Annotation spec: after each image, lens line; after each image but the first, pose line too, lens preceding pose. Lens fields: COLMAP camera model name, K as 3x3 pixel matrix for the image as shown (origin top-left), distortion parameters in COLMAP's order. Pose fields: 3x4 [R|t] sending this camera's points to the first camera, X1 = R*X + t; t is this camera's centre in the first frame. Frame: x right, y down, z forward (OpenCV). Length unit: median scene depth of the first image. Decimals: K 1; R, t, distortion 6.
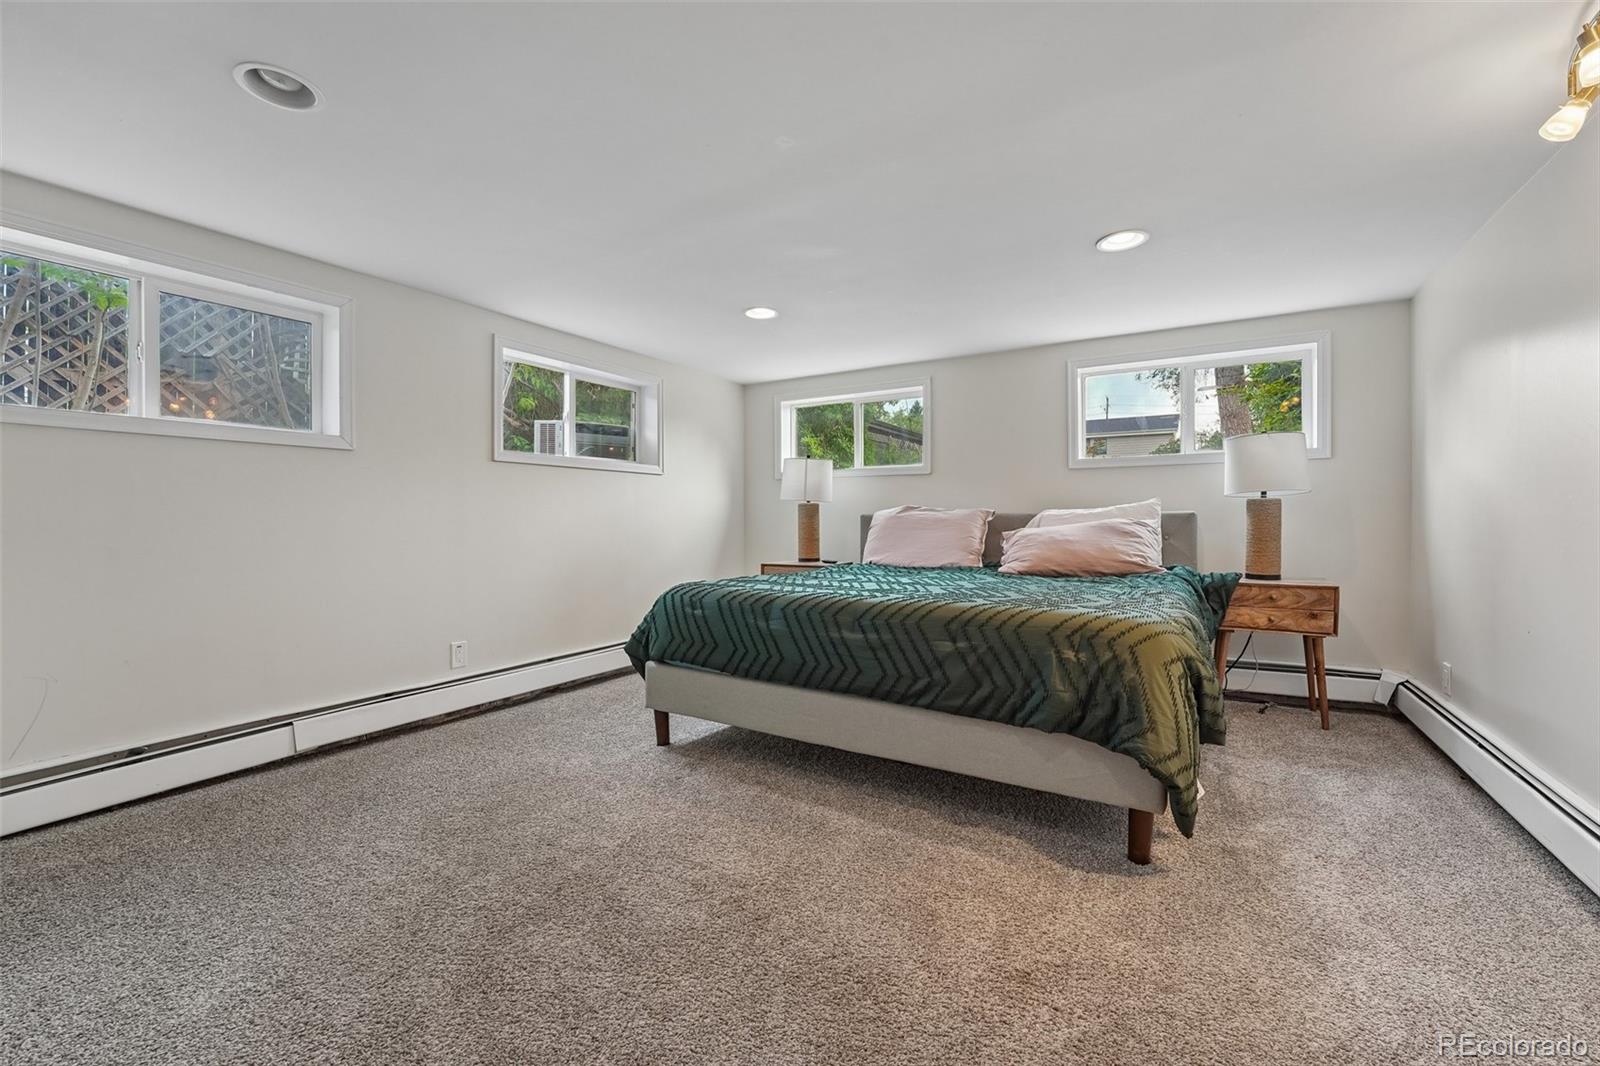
lens RADIAL K [[655.6, 0, 795.6], [0, 655.6, 532.5], [0, 0, 1]] dist [-0.024588, 0.000502]
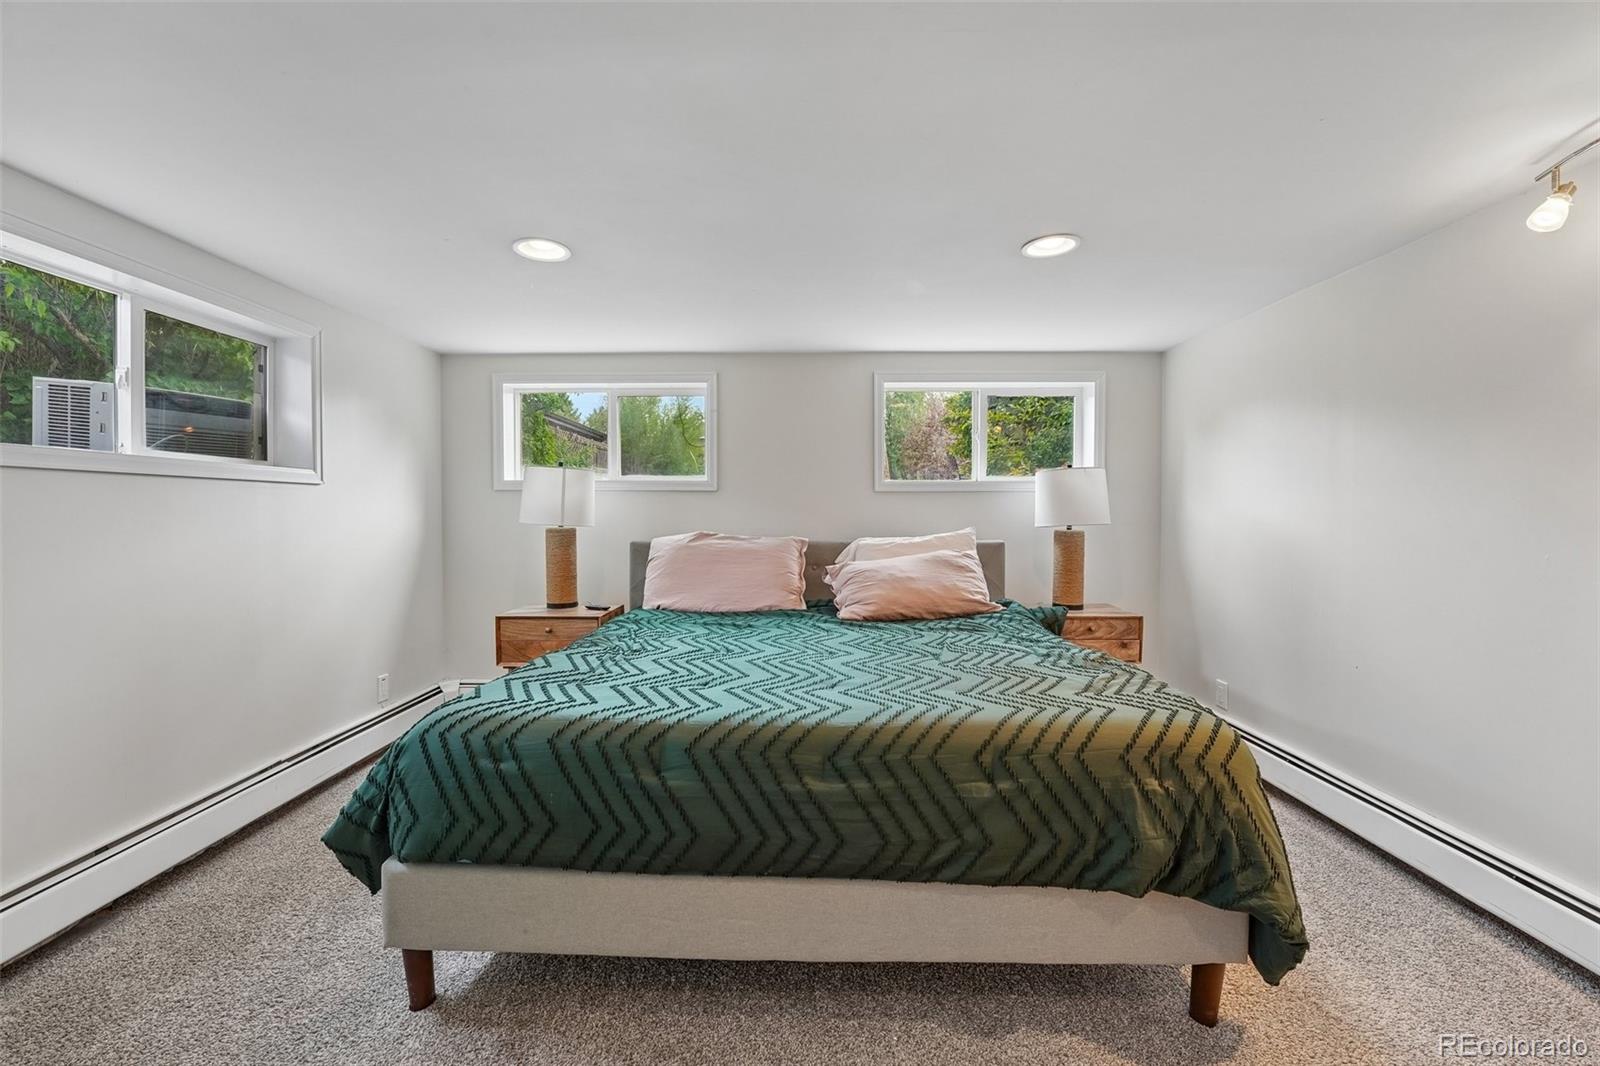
lens RADIAL K [[655.6, 0, 795.6], [0, 655.6, 532.5], [0, 0, 1]] dist [-0.024588, 0.000502]
pose [[0.860149, -0.013115, 0.509873, -0.203485], [0.006991, 0.999879, 0.013927, -0.076099], [-0.509994, -0.008415, 0.860137, 0.381308]]
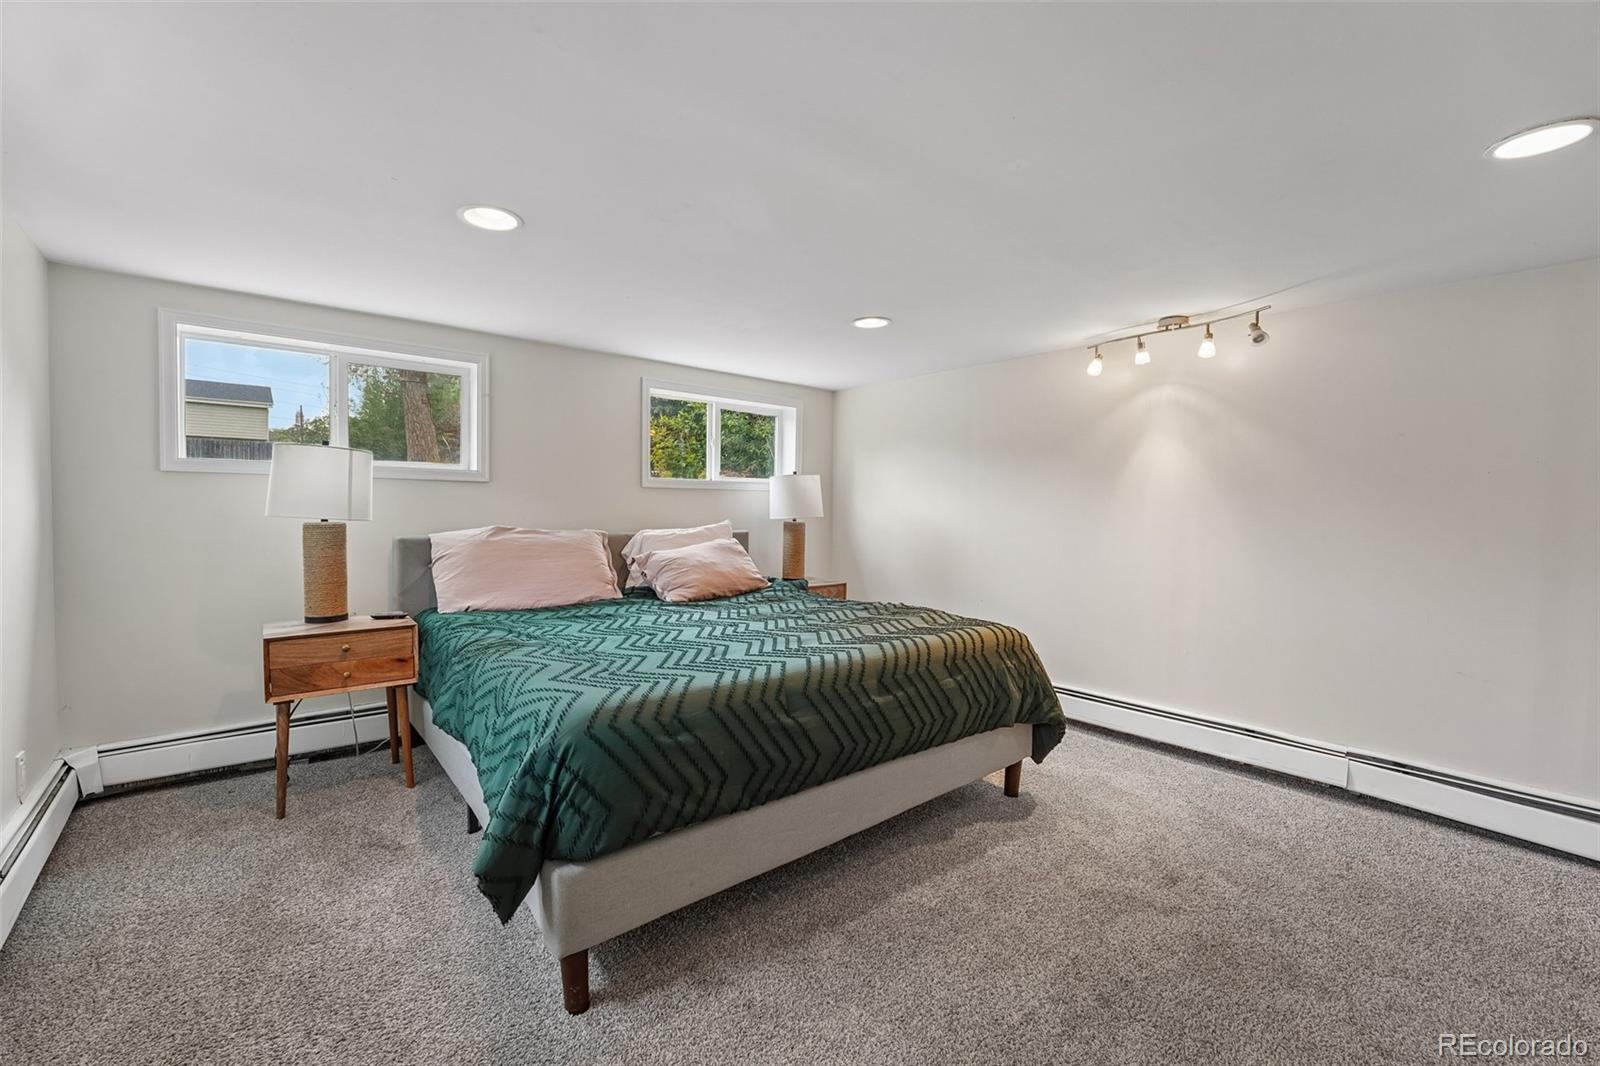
lens RADIAL K [[656.6, 0, 793.0], [0, 656.6, 527.8], [0, 0, 1]] dist [-0.020269, 0.000595]
pose [[0.312846, -0.024533, 0.949487, -0.649152], [0.005806, 0.999697, 0.023917, -0.082993], [-0.949786, -0.001970, 0.312894, 0.666620]]
